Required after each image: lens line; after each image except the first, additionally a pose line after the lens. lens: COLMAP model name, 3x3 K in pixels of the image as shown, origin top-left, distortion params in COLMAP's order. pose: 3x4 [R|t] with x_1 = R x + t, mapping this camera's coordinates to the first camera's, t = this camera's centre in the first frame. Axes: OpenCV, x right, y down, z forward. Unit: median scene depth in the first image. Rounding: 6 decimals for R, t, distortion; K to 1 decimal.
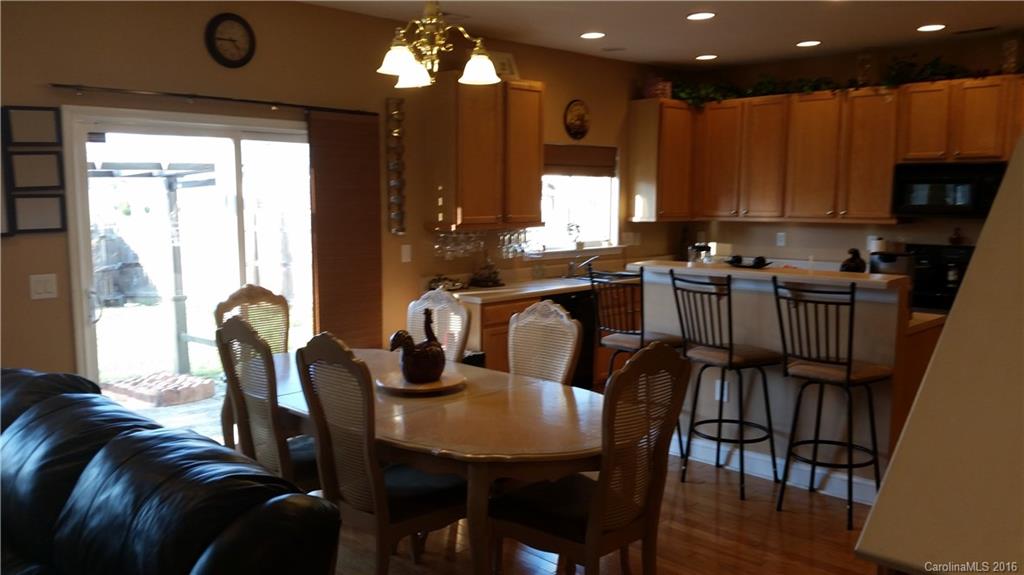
lens RADIAL K [[830.3, 0, 512.0], [0, 830.3, 287.5], [0, 0, 1]] dist [0.157717, -0.337382]
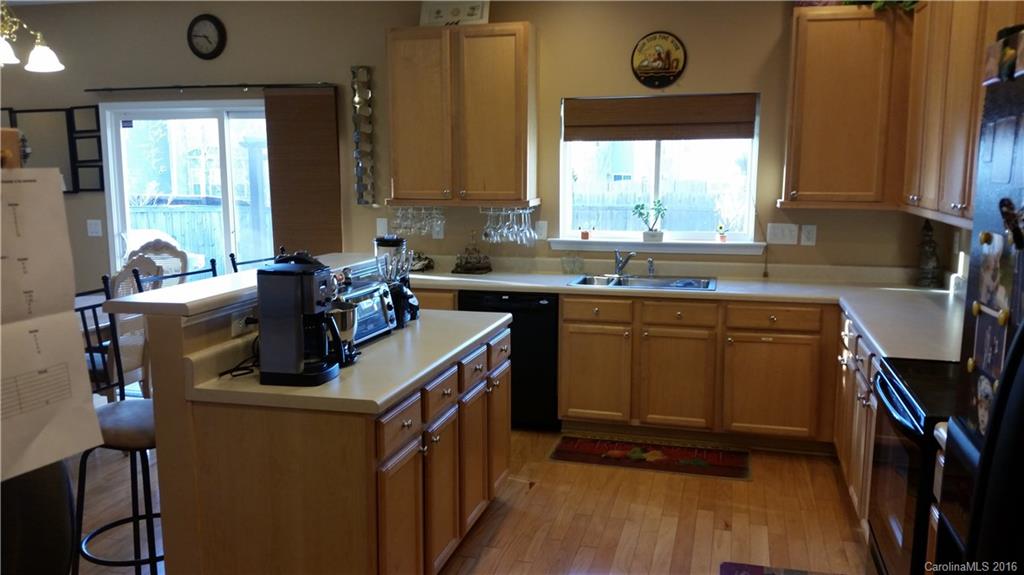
lens RADIAL K [[830.3, 0, 512.0], [0, 830.3, 287.5], [0, 0, 1]] dist [0.157717, -0.337382]
pose [[0.497613, 0.125764, -0.858234, 0.720414], [-0.094812, 0.991391, 0.090304, -0.066645], [0.862202, 0.036434, 0.505253, 0.585824]]
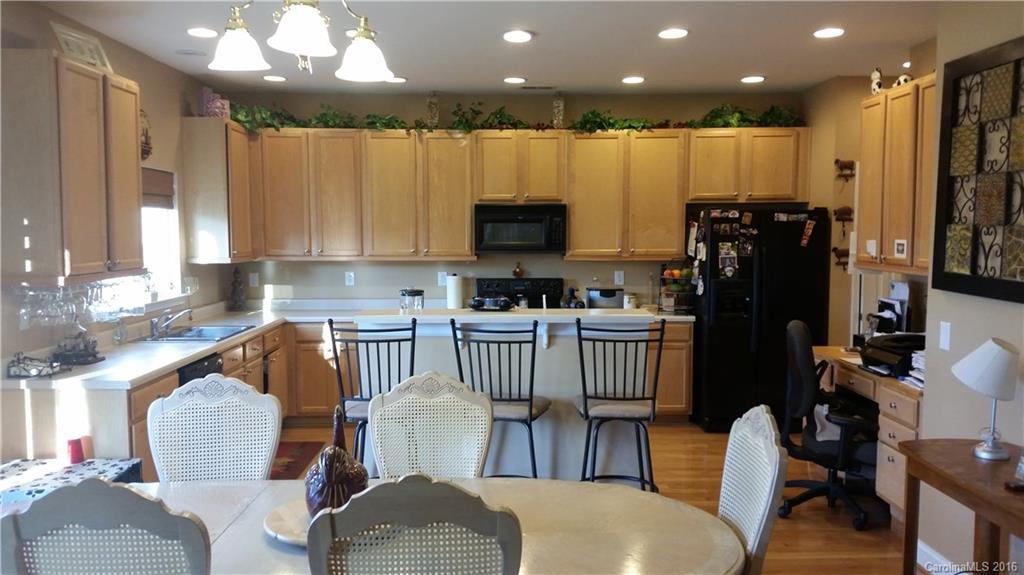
lens RADIAL K [[830.3, 0, 512.0], [0, 830.3, 287.5], [0, 0, 1]] dist [0.157717, -0.337382]
pose [[0.703525, -0.048392, 0.709021, -0.265145], [0.078387, 0.996875, -0.009741, -0.028366], [-0.706334, 0.062431, 0.705120, 0.237856]]
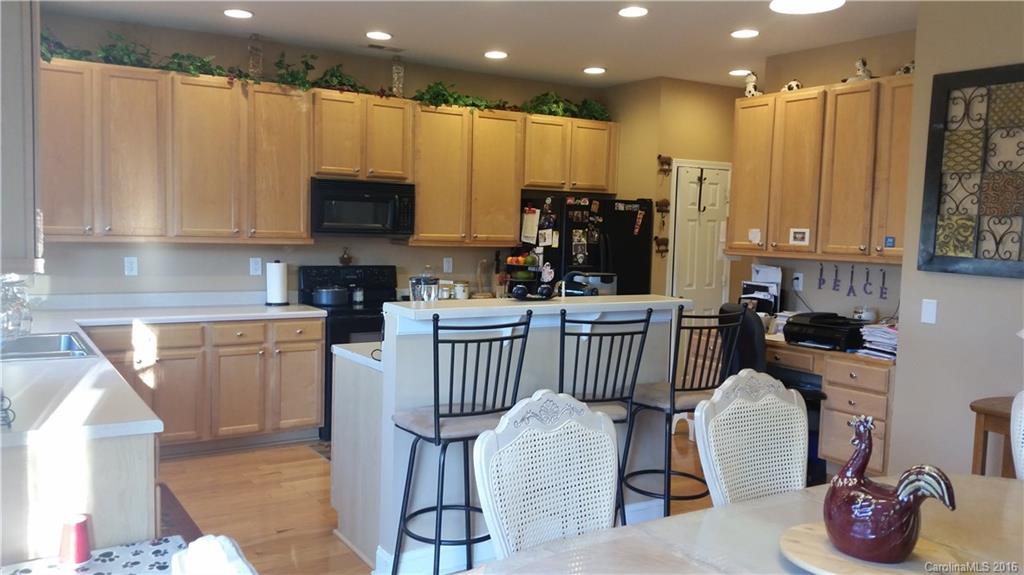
lens RADIAL K [[830.3, 0, 512.0], [0, 830.3, 287.5], [0, 0, 1]] dist [0.157717, -0.337382]
pose [[0.222820, -0.062969, 0.972824, -0.373526], [0.081868, 0.995595, 0.045692, -0.054481], [-0.971416, 0.069462, 0.226993, 0.614007]]
